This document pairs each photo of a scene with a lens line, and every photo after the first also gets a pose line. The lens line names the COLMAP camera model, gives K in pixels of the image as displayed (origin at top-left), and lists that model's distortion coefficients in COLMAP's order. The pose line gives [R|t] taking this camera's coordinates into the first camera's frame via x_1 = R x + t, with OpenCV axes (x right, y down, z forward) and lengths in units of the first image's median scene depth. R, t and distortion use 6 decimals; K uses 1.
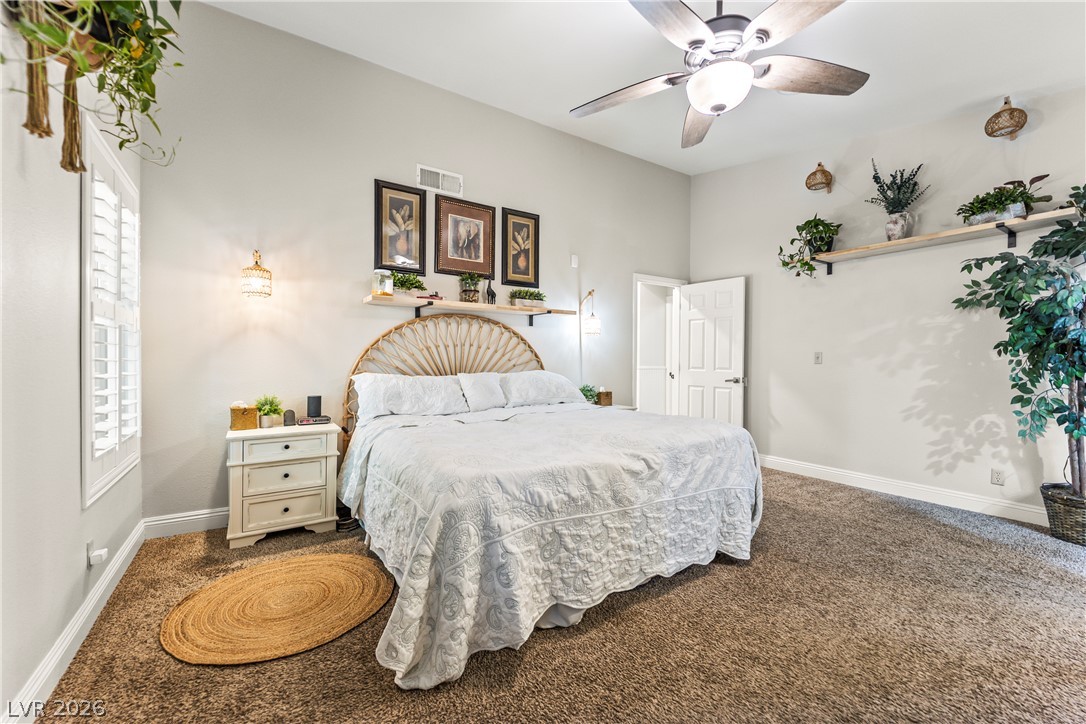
lens RADIAL K [[433.9, 0, 544.0], [0, 433.9, 363.2], [0, 0, 1]] dist [0.015353, -0.007627]
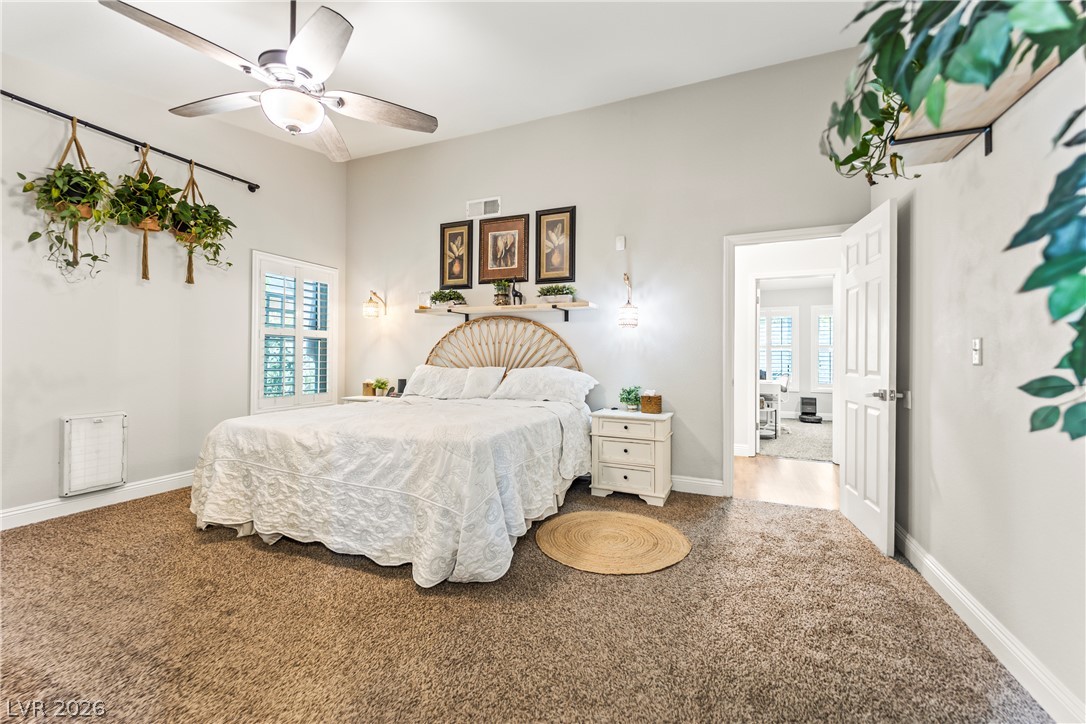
lens RADIAL K [[433.9, 0, 543.2], [0, 433.9, 355.0], [0, 0, 1]] dist [0.015353, -0.007627]
pose [[0.564730, -0.002690, -0.825271, 0.825055], [-0.009820, 0.999902, -0.009979, 0.000803], [0.825217, 0.013740, 0.564649, 0.445932]]
